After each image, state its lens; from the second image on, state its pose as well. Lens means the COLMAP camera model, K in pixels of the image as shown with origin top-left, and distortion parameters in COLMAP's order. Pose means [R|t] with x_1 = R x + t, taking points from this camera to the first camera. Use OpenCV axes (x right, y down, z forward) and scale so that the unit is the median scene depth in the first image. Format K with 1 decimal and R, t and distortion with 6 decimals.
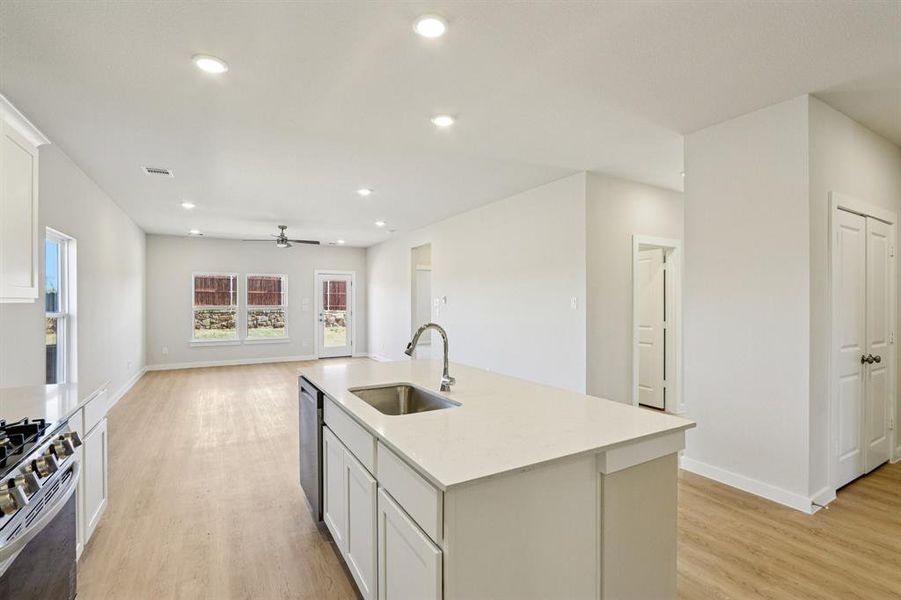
lens RADIAL K [[416.3, 0, 450.5], [0, 416.3, 300.0], [0, 0, 1]] dist [-0.006972, -0.000149]
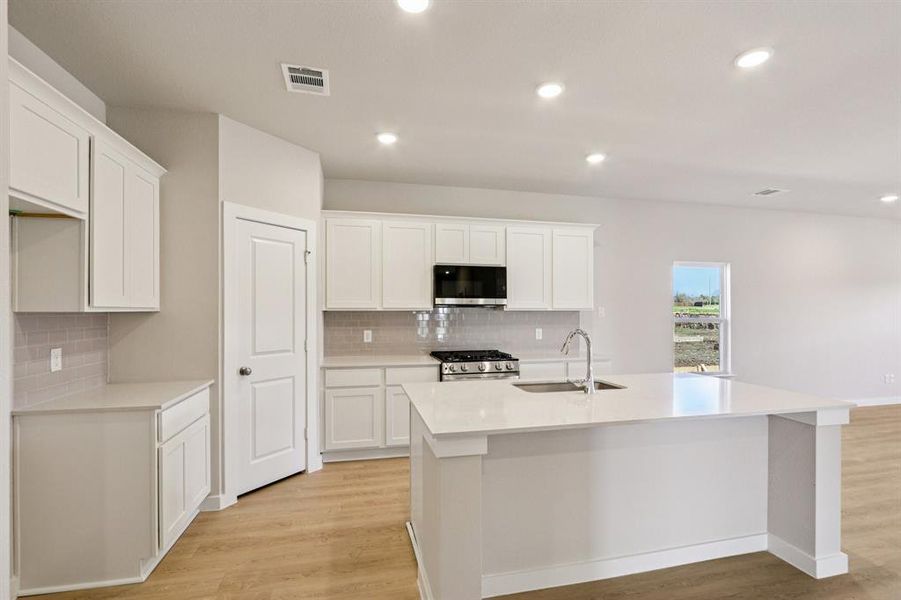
lens RADIAL K [[415.9, 0, 455.8], [0, 415.9, 307.4], [0, 0, 1]] dist [-0.013834, 0.000045]
pose [[-0.280767, -0.002831, -0.959772, 0.270747], [-0.001684, 0.999996, -0.002457, 0.000010], [0.959775, 0.000926, -0.280770, 0.240091]]
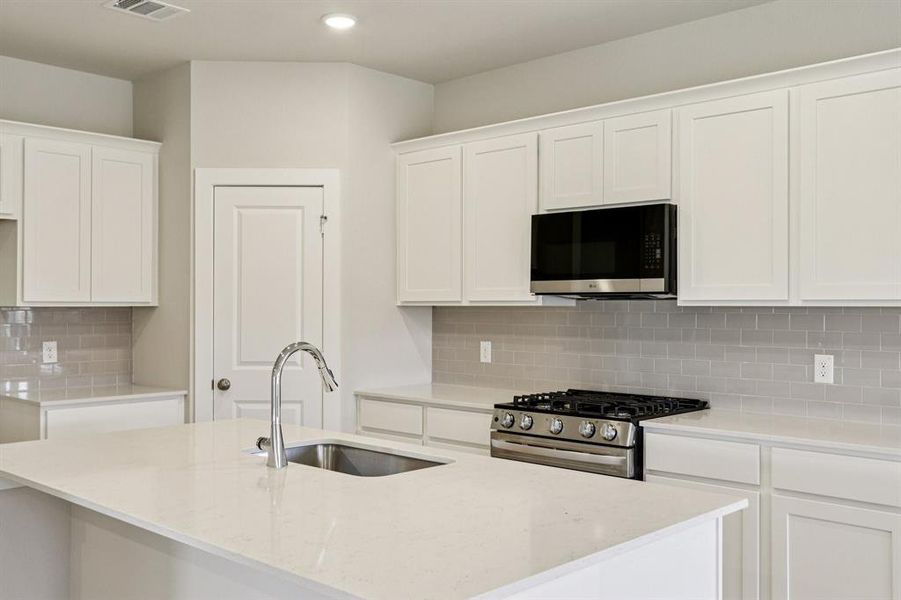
lens RADIAL K [[867.4, 0, 453.3], [0, 867.4, 292.2], [0, 0, 1]] dist [0.041994, 0.000917]
pose [[-0.959344, -0.003430, -0.282219, 0.018243], [0.000590, 0.999900, -0.014156, 0.001596], [0.282239, -0.013747, -0.959246, 0.533705]]
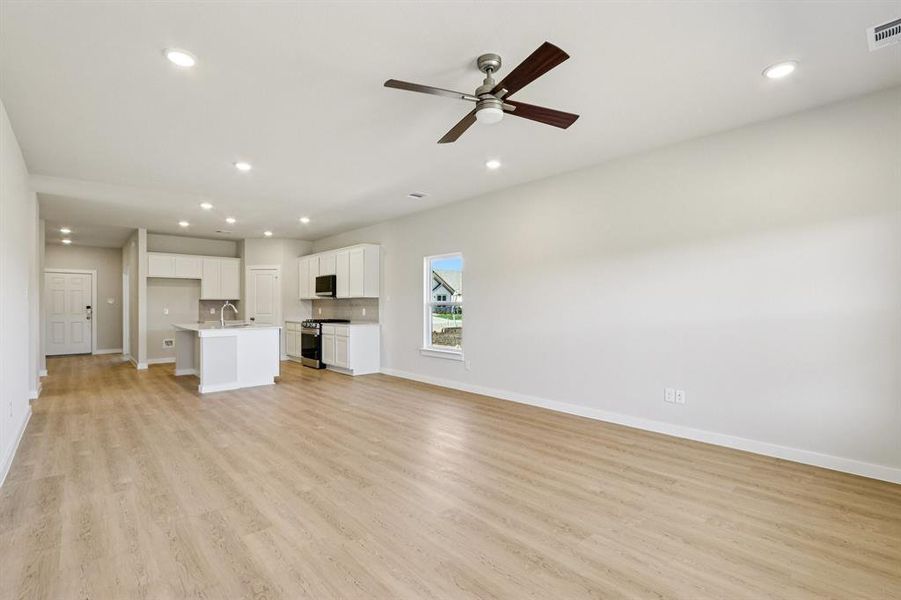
lens RADIAL K [[415.9, 0, 455.8], [0, 415.9, 307.4], [0, 0, 1]] dist [-0.013834, 0.000045]
pose [[-0.973231, 0.003855, -0.229796, -0.247374], [0.003045, 0.999988, 0.003879, 0.019488], [0.229808, 0.003075, -0.973231, 1.088164]]
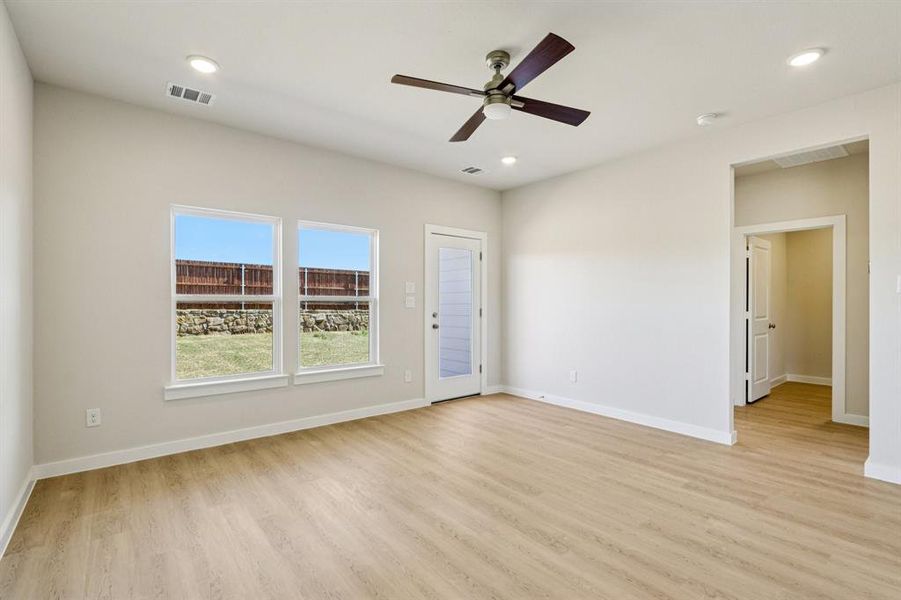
lens RADIAL K [[417.7, 0, 454.9], [0, 417.7, 303.0], [0, 0, 1]] dist [-0.015270, -0.000039]
pose [[0.985484, 0.002734, 0.169744, -0.408540], [-0.003885, 0.999972, 0.006446, 0.018716], [-0.169722, -0.007012, 0.985467, 0.551474]]
